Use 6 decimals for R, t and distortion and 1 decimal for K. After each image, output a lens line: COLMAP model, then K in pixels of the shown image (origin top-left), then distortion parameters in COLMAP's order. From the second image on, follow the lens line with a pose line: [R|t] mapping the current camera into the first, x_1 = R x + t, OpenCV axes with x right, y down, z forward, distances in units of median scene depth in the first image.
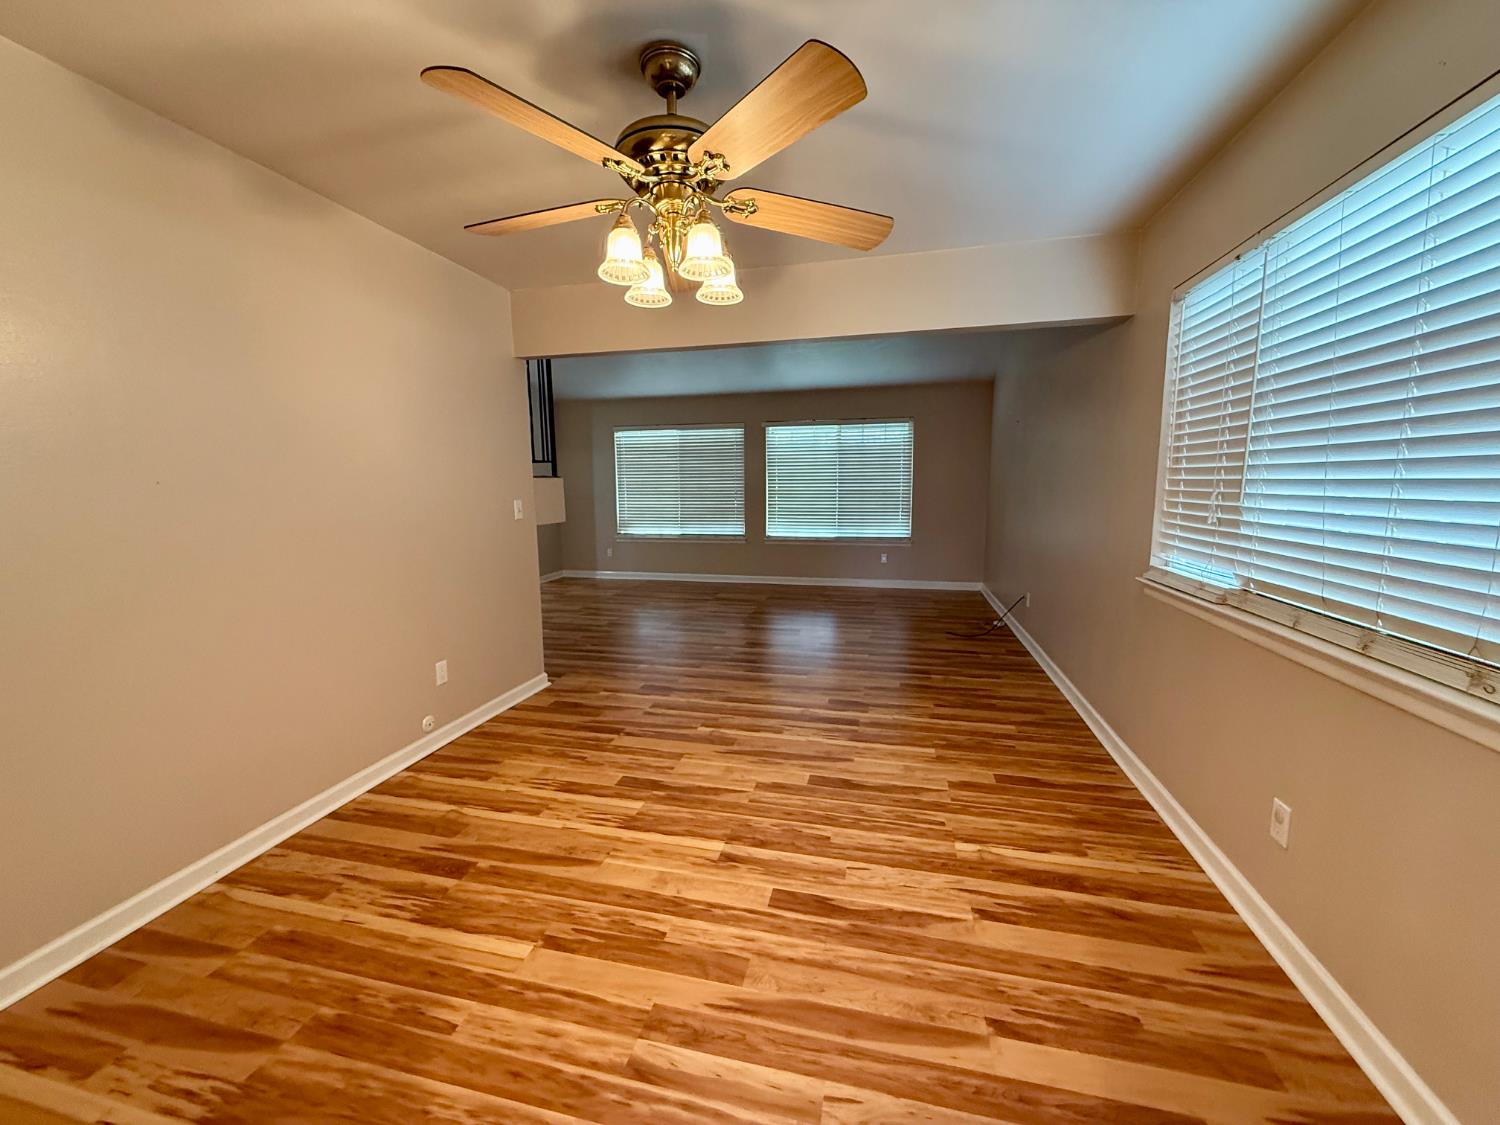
lens RADIAL K [[607.5, 0, 757.0], [0, 607.5, 559.3], [0, 0, 1]] dist [-0.000143, 0.000005]
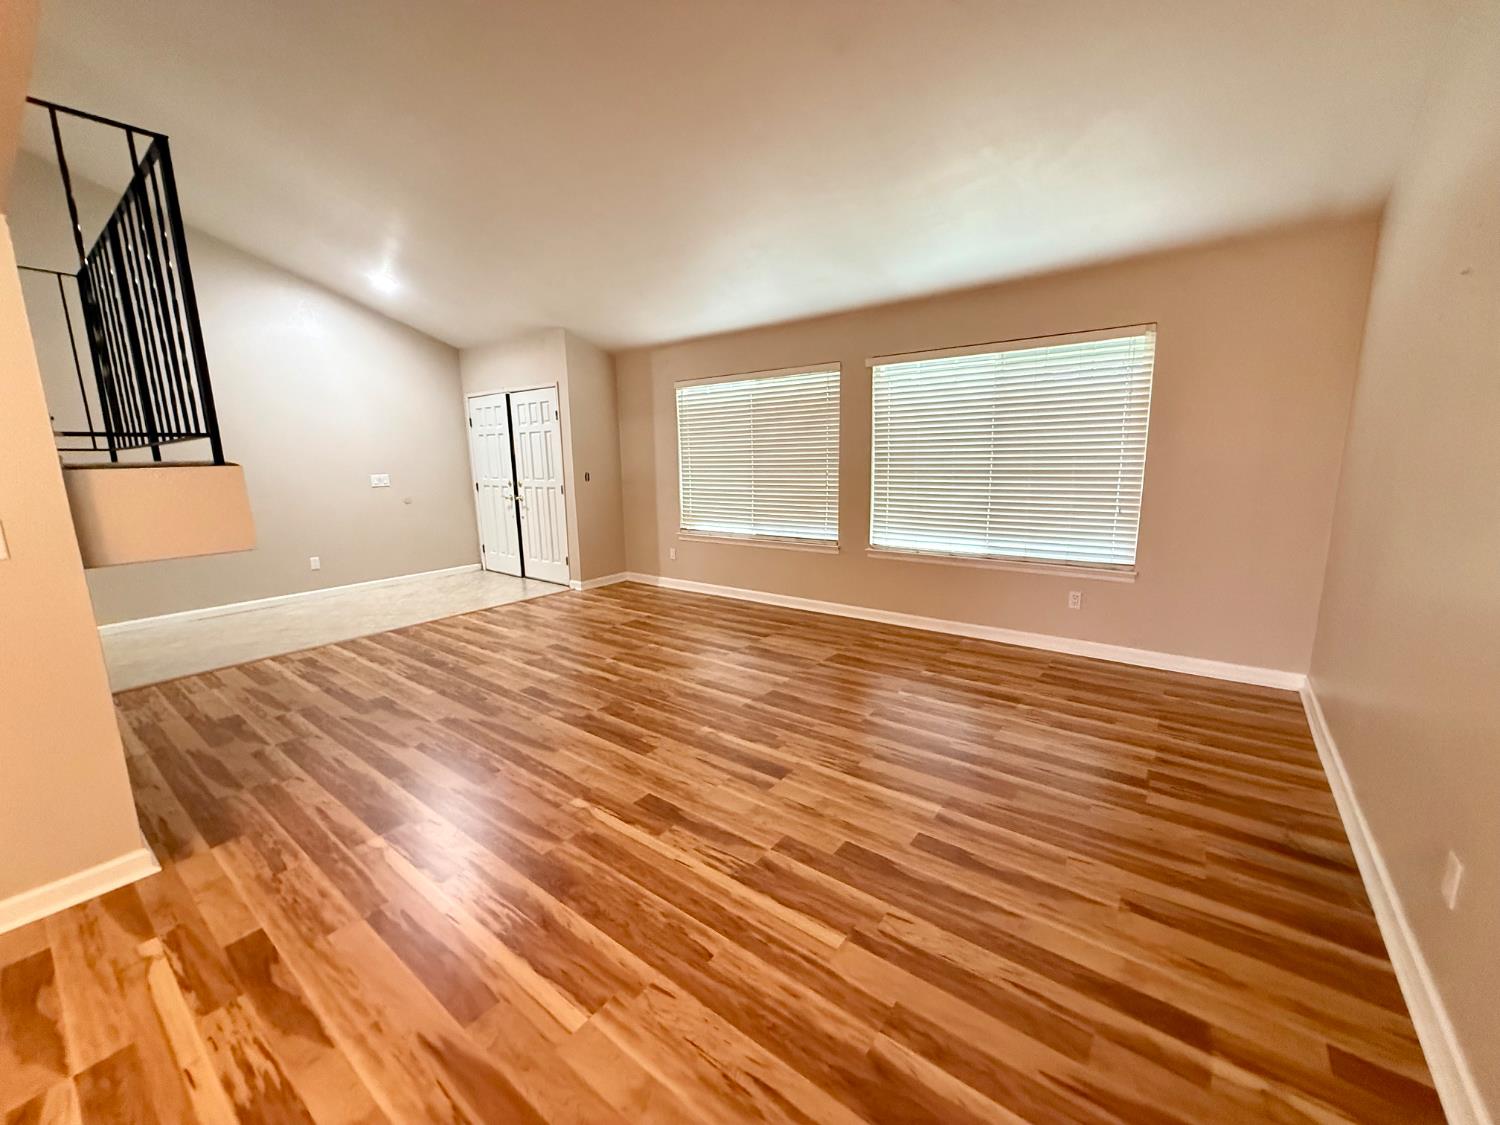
lens RADIAL K [[645.2, 0, 727.8], [0, 645.2, 552.7], [0, 0, 1]] dist [-0.000720, -0.000270]
pose [[0.896495, 0.057197, -0.439346, 0.192582], [-0.043273, 0.998195, 0.041653, -0.057359], [0.440935, -0.018330, 0.897352, 0.387524]]
